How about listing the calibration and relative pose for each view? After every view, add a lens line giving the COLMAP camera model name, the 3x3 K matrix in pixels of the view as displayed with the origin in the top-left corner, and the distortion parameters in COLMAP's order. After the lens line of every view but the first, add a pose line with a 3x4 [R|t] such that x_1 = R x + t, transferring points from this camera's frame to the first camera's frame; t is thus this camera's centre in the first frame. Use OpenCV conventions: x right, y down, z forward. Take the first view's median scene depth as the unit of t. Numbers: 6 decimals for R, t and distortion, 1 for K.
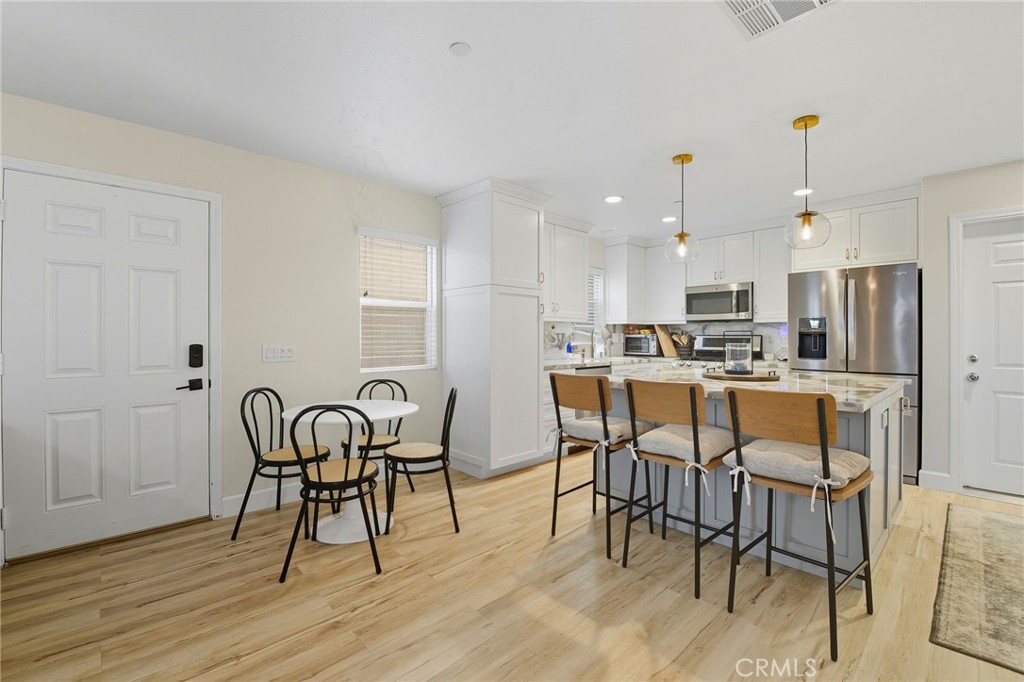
lens RADIAL K [[443.3, 0, 508.6], [0, 443.3, 333.7], [0, 0, 1]] dist [-0.007341, -0.006080]
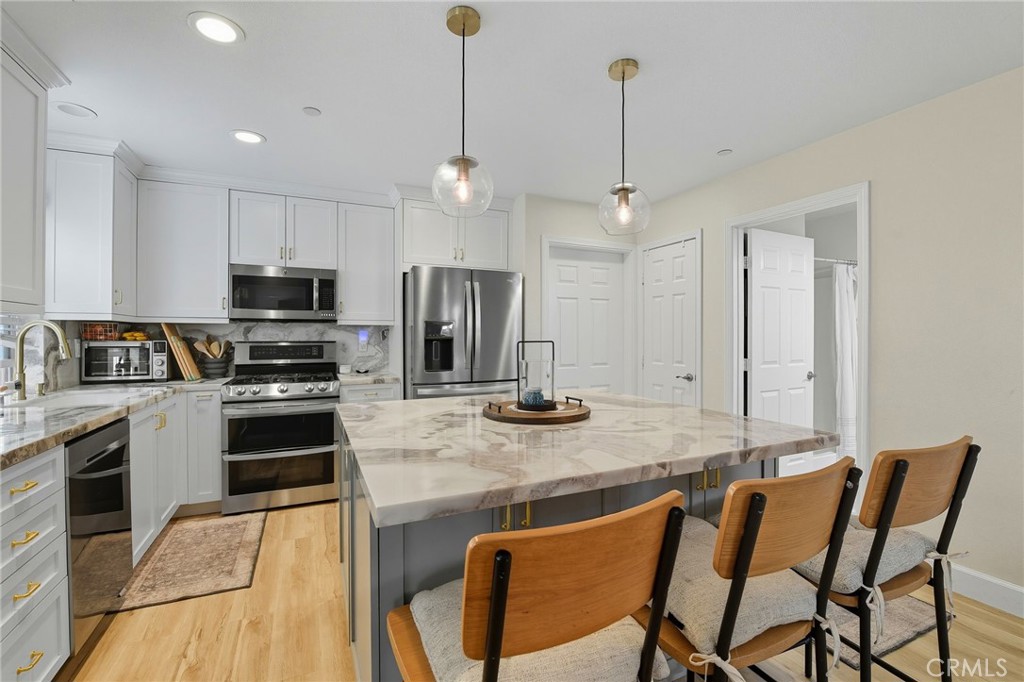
lens RADIAL K [[443.3, 0, 511.7], [0, 443.3, 336.0], [0, 0, 1]] dist [-0.007341, -0.006080]
pose [[0.315777, -0.000238, 0.948833, -0.084752], [-0.003451, 0.999993, 0.001400, -0.011660], [-0.948827, -0.003717, 0.315774, 0.678311]]
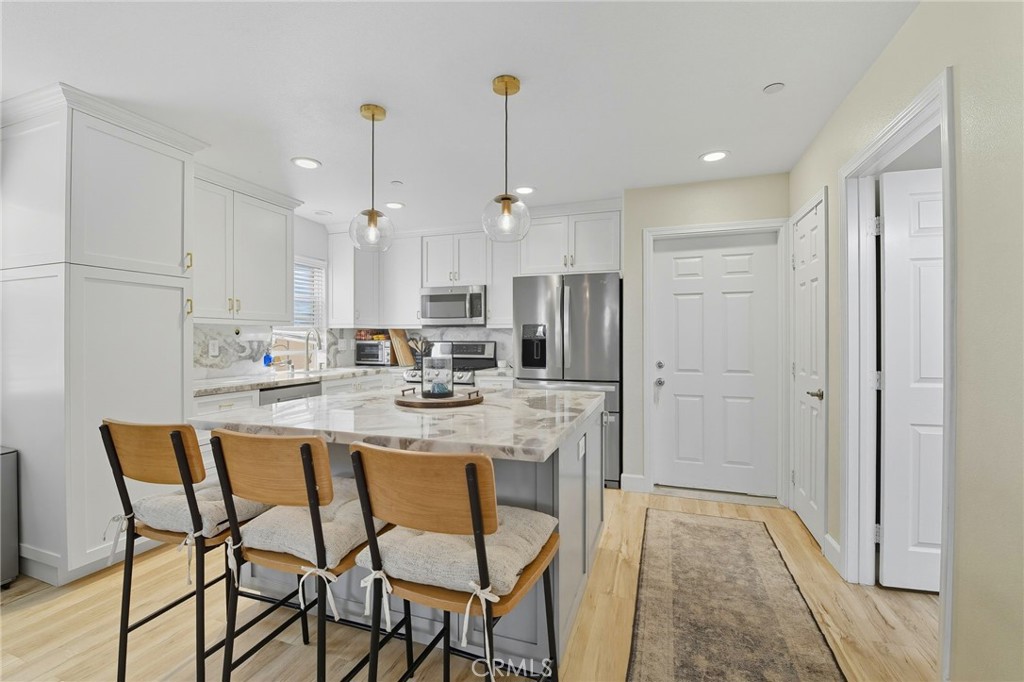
lens RADIAL K [[443.3, 0, 504.9], [0, 443.3, 332.4], [0, 0, 1]] dist [-0.007341, -0.006080]
pose [[0.886966, 0.003815, 0.461818, 0.212944], [-0.000706, 0.999976, -0.006903, -0.013764], [-0.461834, 0.005797, 0.886948, 0.200224]]
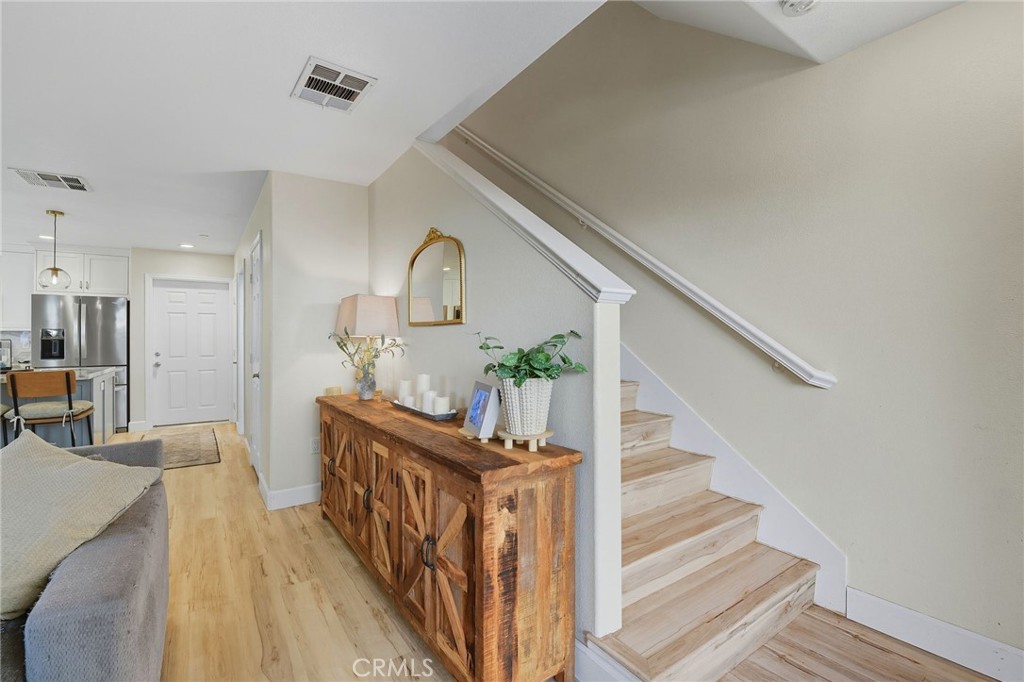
lens RADIAL K [[443.3, 0, 506.7], [0, 443.3, 337.4], [0, 0, 1]] dist [-0.007341, -0.006080]
pose [[0.142010, 0.000425, 0.989865, -0.506927], [-0.000178, 1.000000, -0.000403, -0.011005], [-0.989865, -0.000119, 0.142010, -0.656367]]
